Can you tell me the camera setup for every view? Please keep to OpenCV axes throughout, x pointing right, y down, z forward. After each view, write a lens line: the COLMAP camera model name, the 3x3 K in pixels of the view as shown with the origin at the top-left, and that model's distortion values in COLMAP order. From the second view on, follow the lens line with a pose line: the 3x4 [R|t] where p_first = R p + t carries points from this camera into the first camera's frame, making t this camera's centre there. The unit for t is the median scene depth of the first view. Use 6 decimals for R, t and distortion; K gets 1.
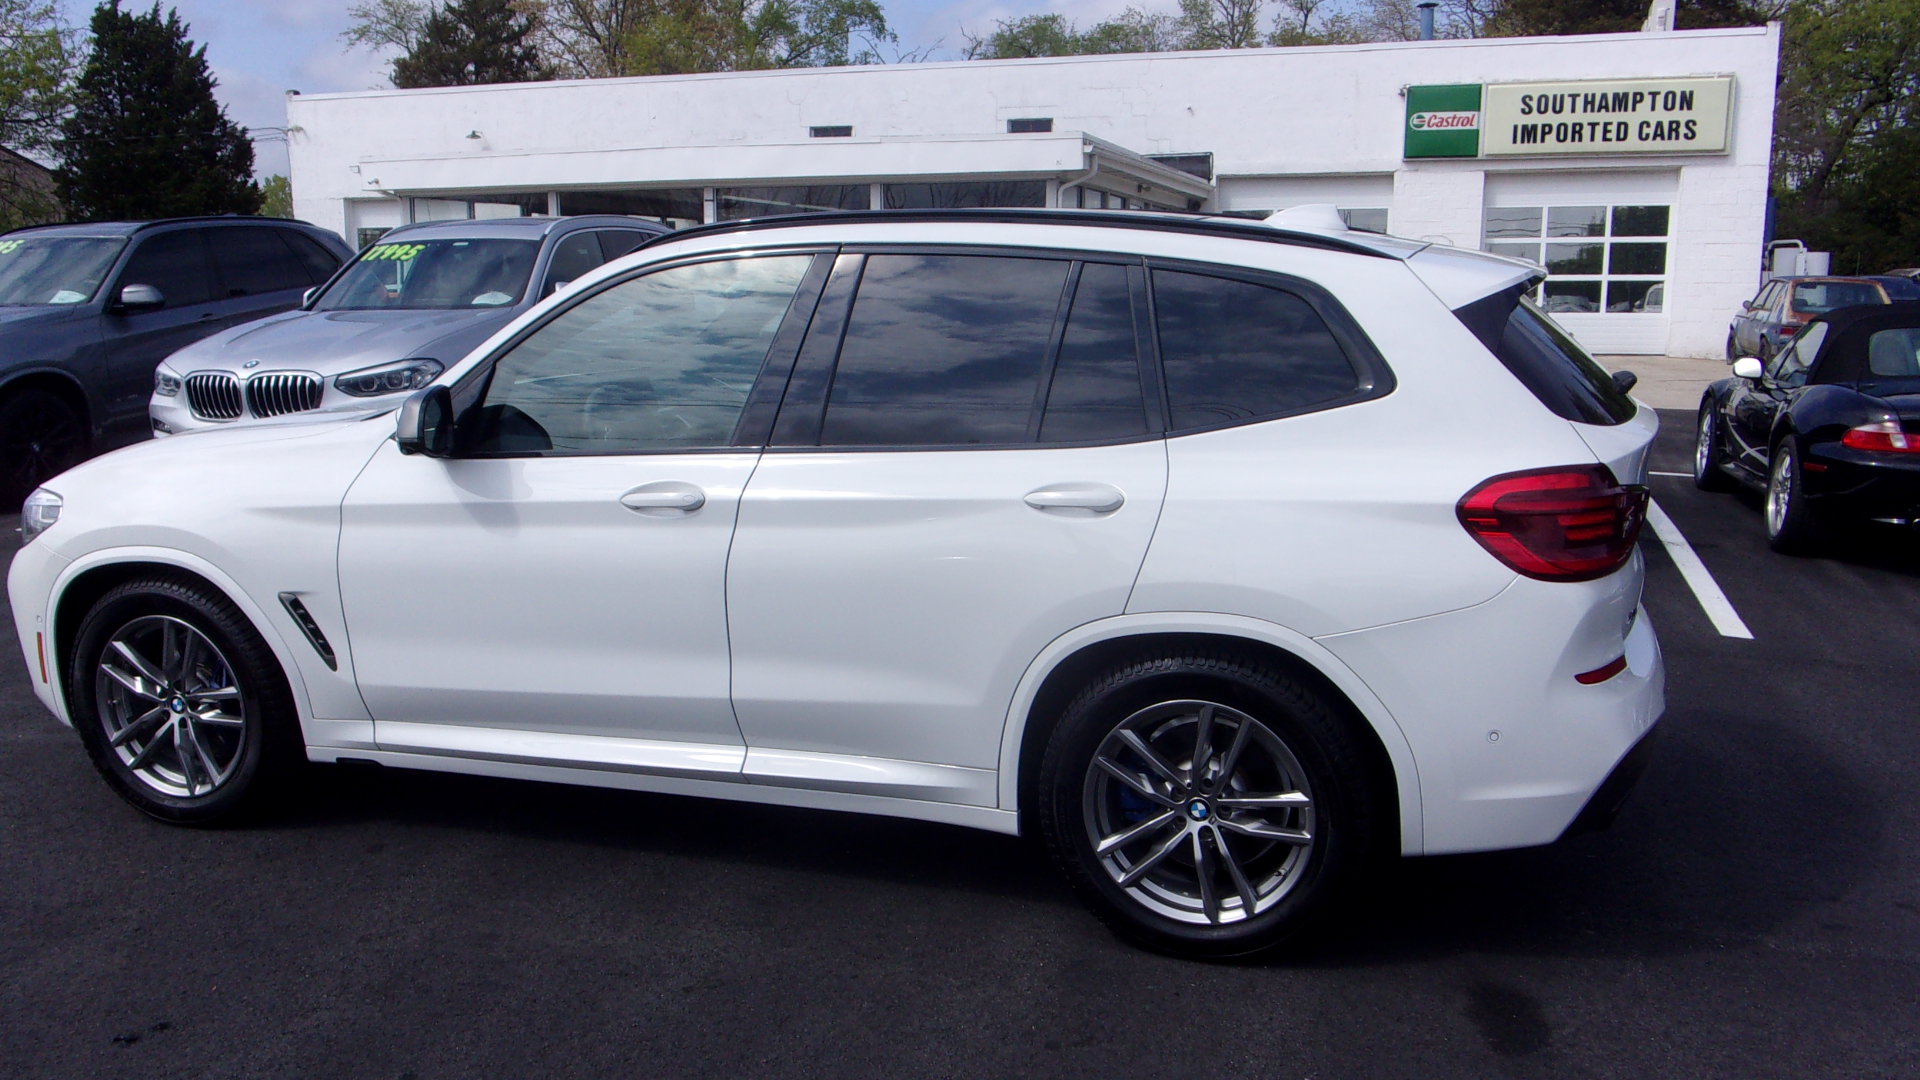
lens RADIAL K [[1639.4, 0, 954.8], [0, 1639.4, 566.8], [0, 0, 1]] dist [0.007719, -0.001163]
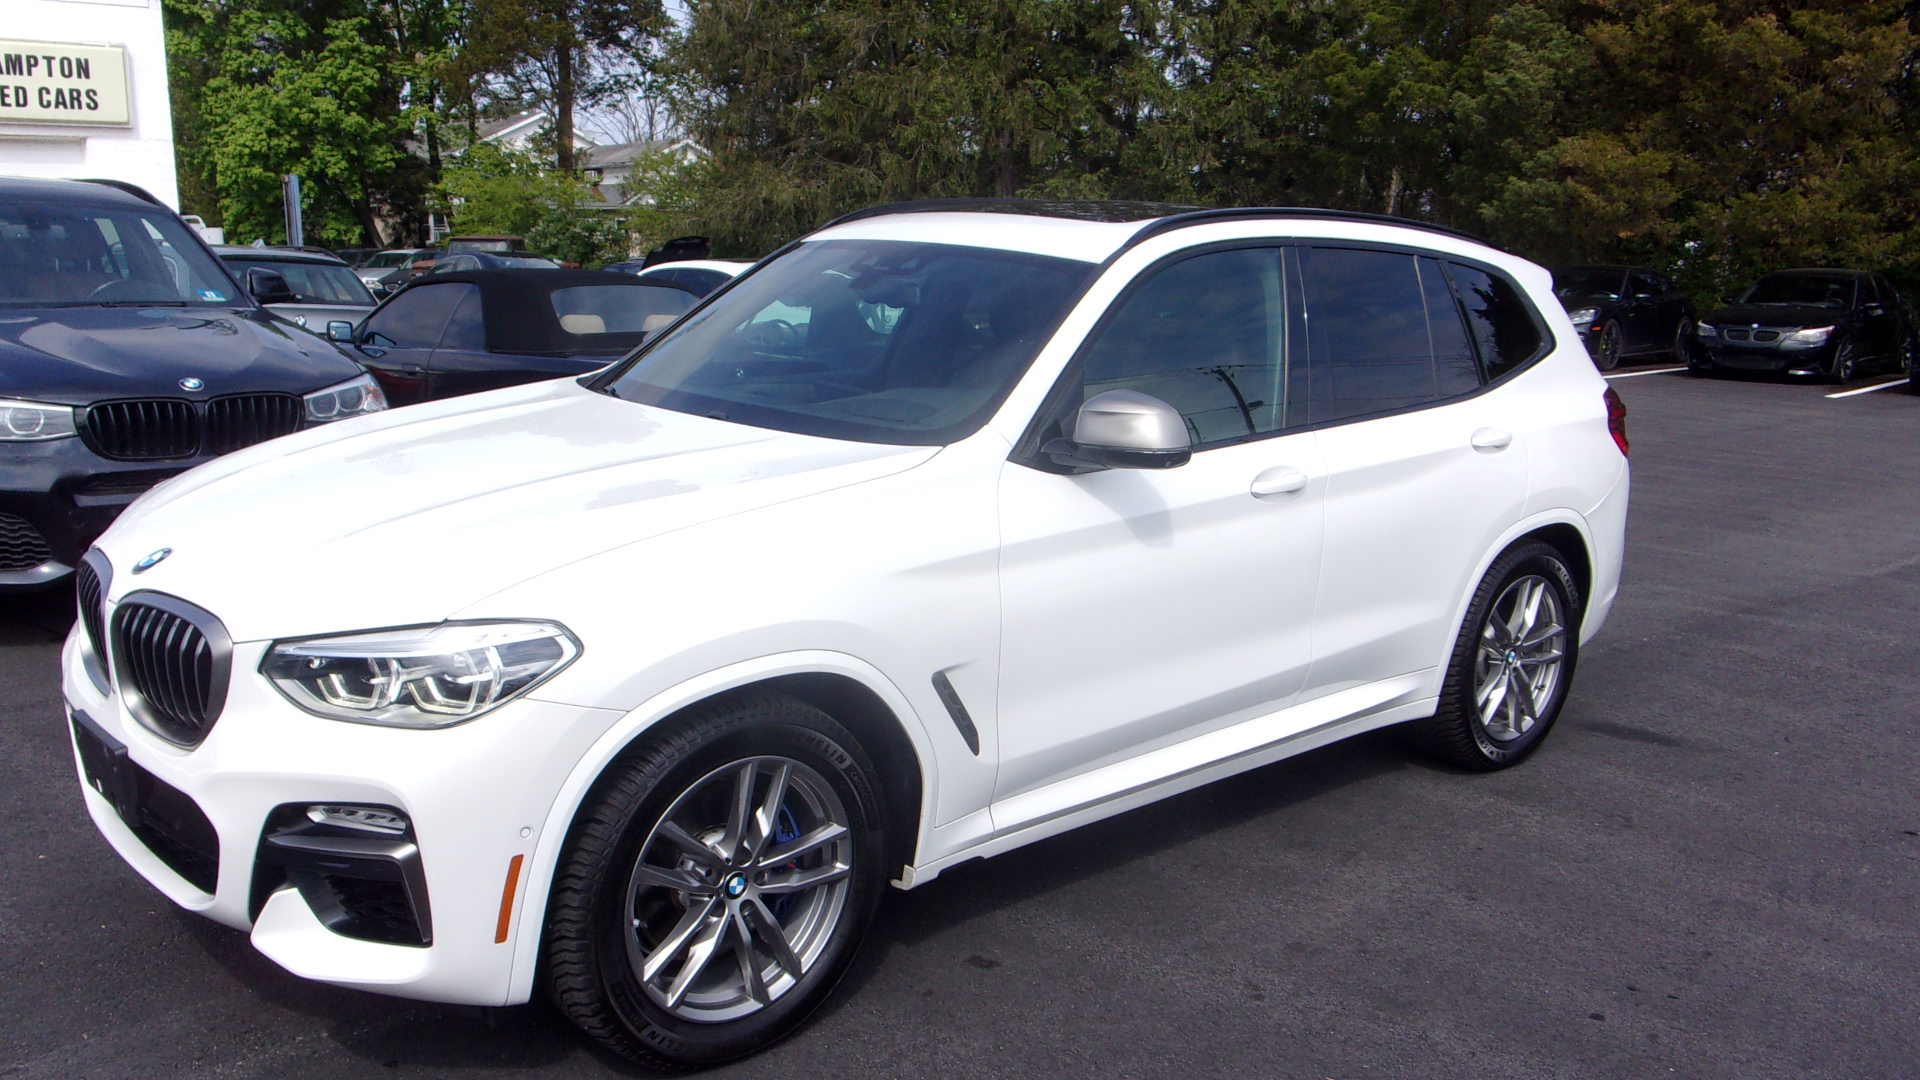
lens RADIAL K [[1658.9, 0, 960.5], [0, 1658.9, 534.7], [0, 0, 1]] dist [0.037114, -0.021596]
pose [[0.530010, -0.152472, 0.834171, -0.136470], [0.158139, 0.984218, 0.079421, -0.014583], [-0.833115, 0.089821, 0.545757, 0.070193]]
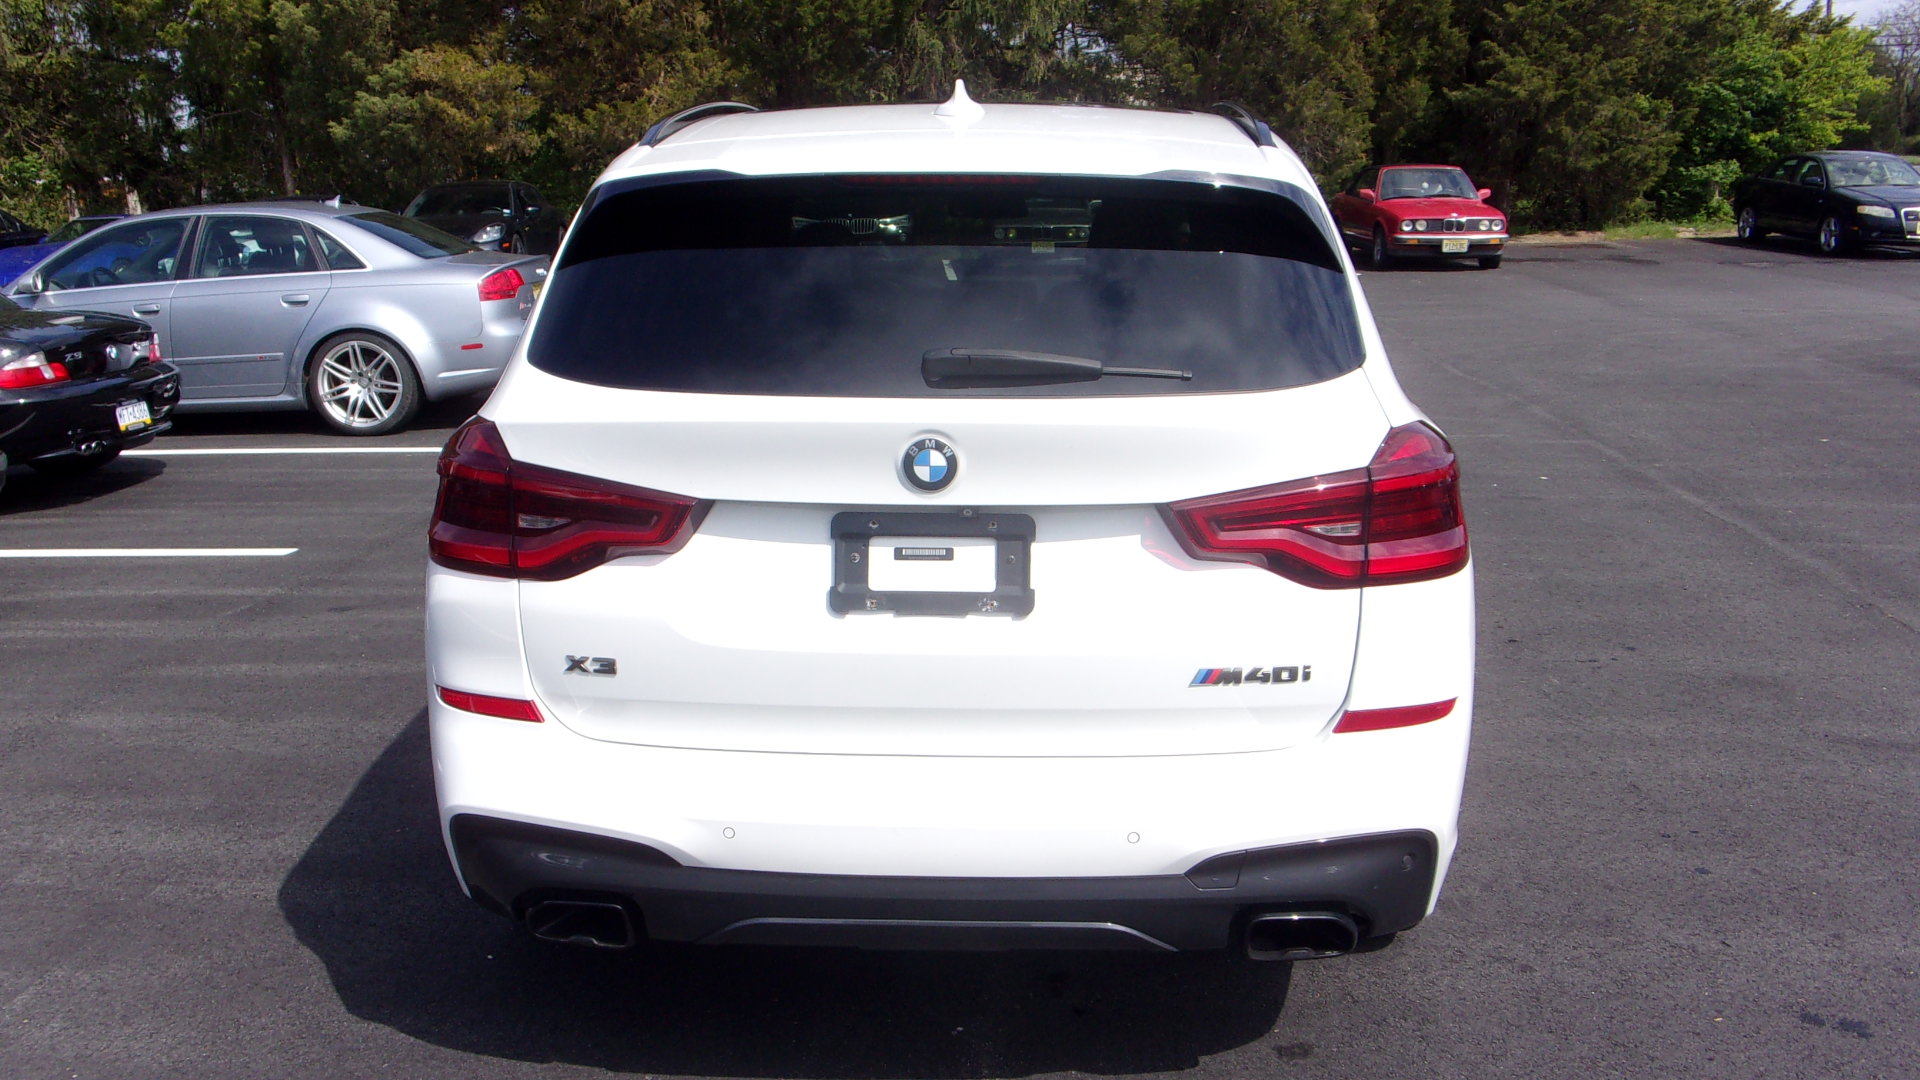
lens RADIAL K [[1686.6, 0, 937.5], [0, 1686.6, 546.3], [0, 0, 1]] dist [0.017975, -0.001957]
pose [[-0.140258, -0.234902, 0.961847, -0.124488], [0.227677, 0.937765, 0.262221, -0.030773], [-0.963582, 0.255769, -0.078047, 0.151272]]
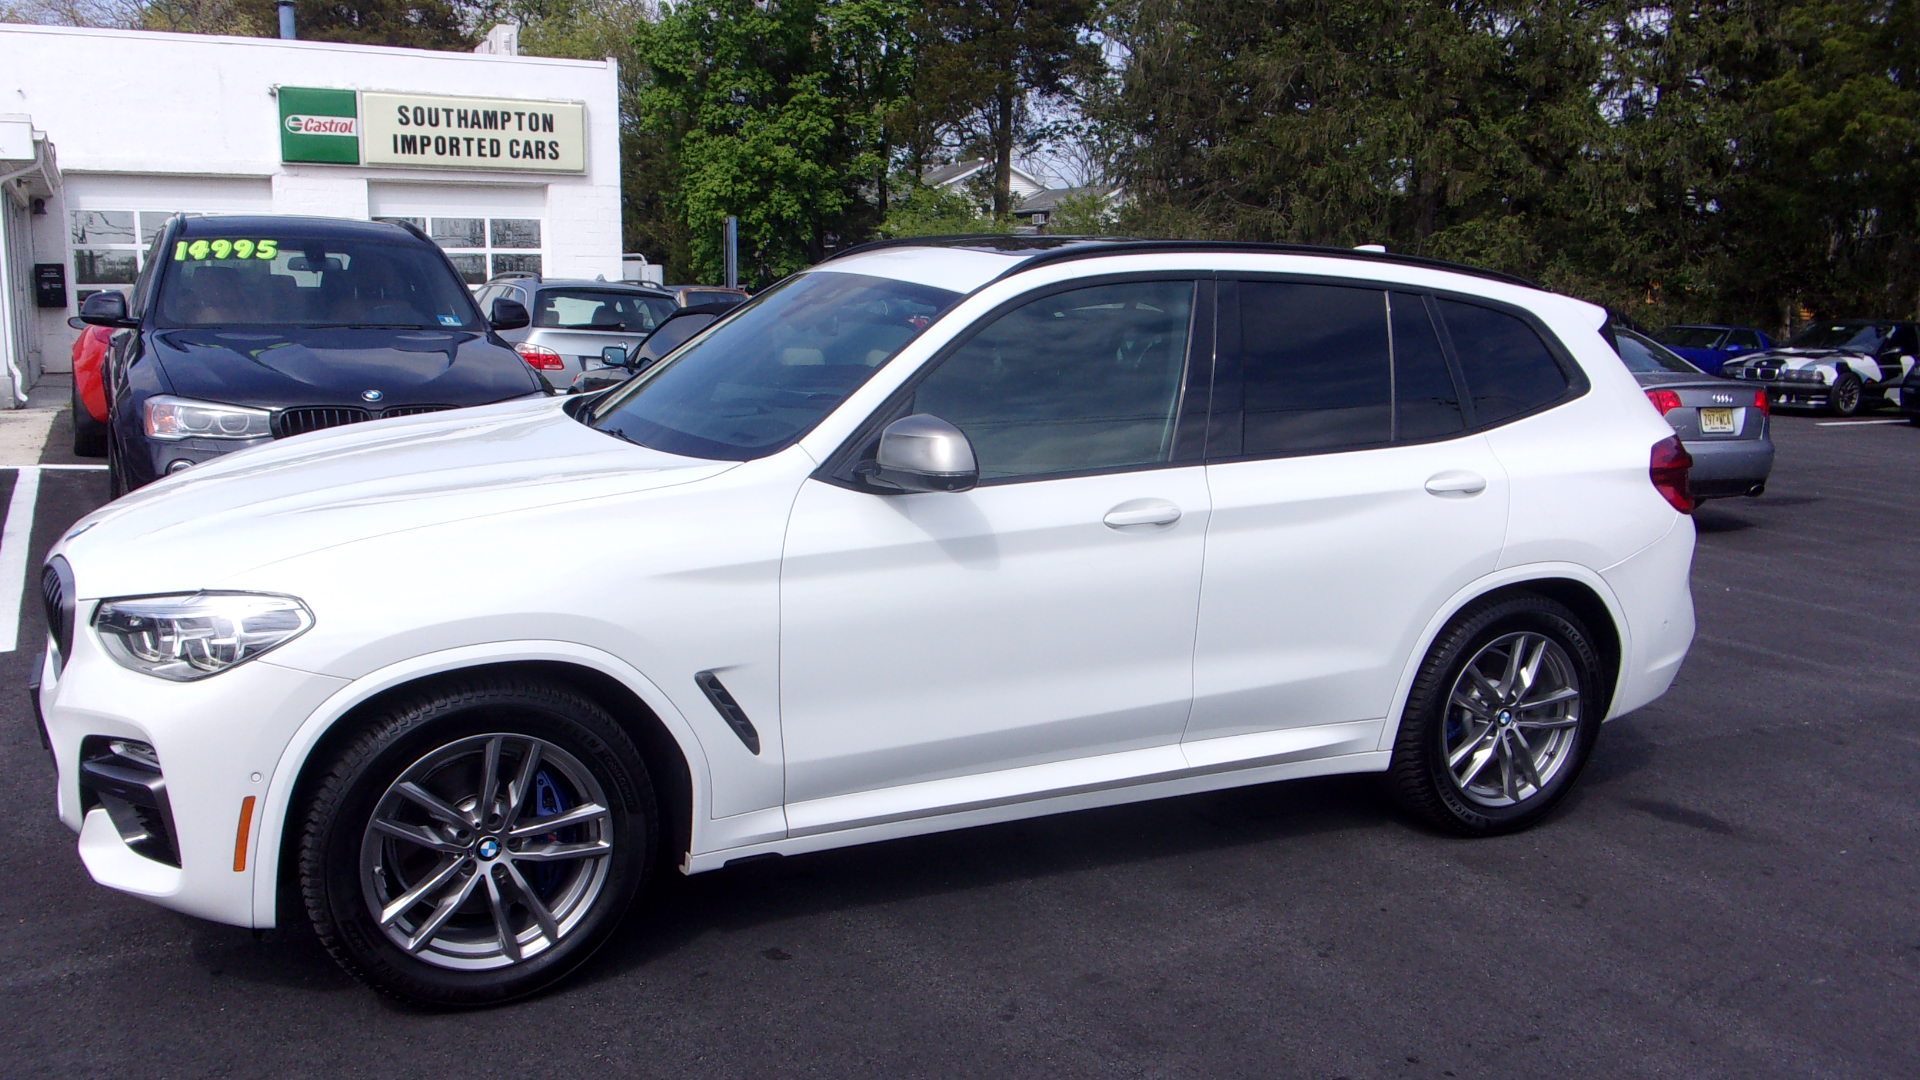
lens RADIAL K [[1656.3, 0, 966.1], [0, 1656.3, 533.0], [0, 0, 1]] dist [0.038811, -0.001295]
pose [[0.731067, -0.098920, 0.675097, -0.113322], [0.116874, 0.992966, 0.018933, -0.007401], [-0.672221, 0.065060, 0.737486, 0.034993]]
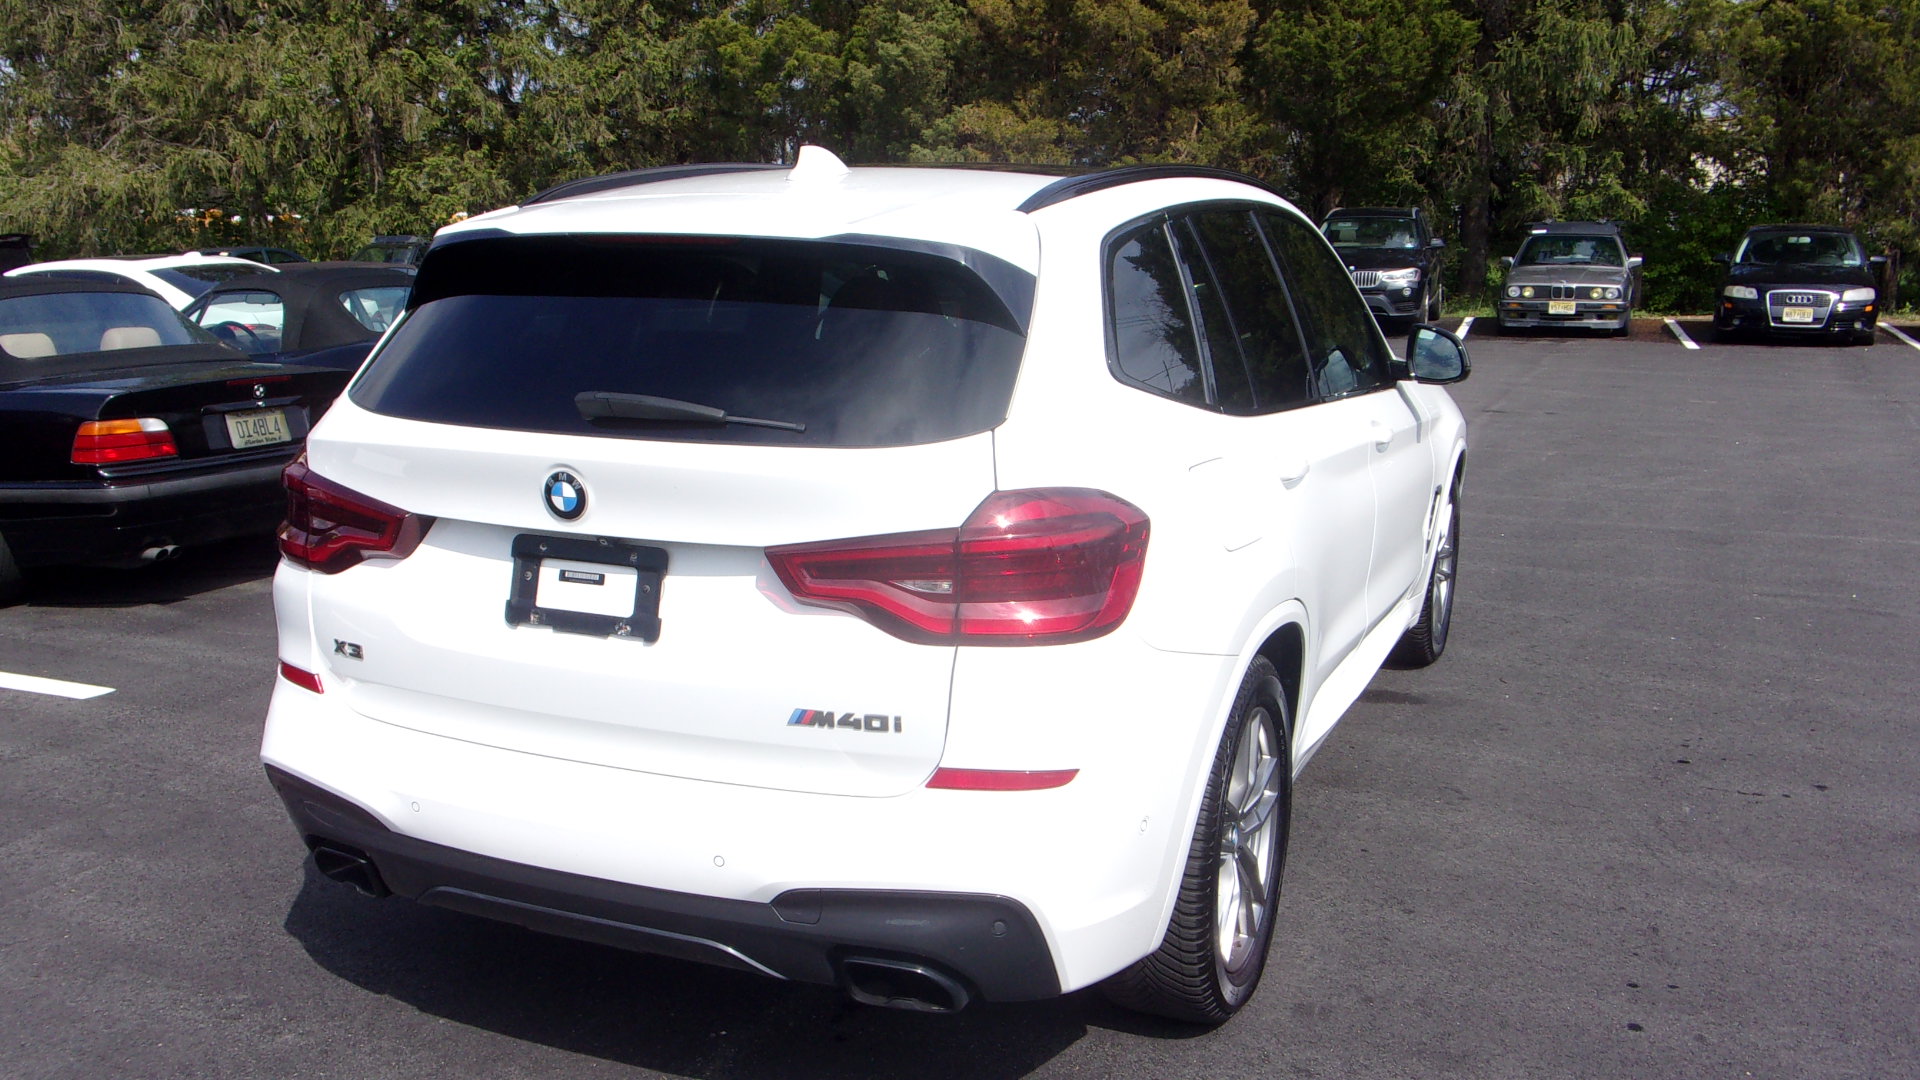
lens RADIAL K [[1670.6, 0, 963.6], [0, 1670.6, 545.5], [0, 0, 1]] dist [0.007523, 0.007158]
pose [[0.184772, -0.207152, 0.960701, -0.127093], [0.214523, 0.962462, 0.166273, -0.021869], [-0.959082, 0.175370, 0.222275, 0.109202]]
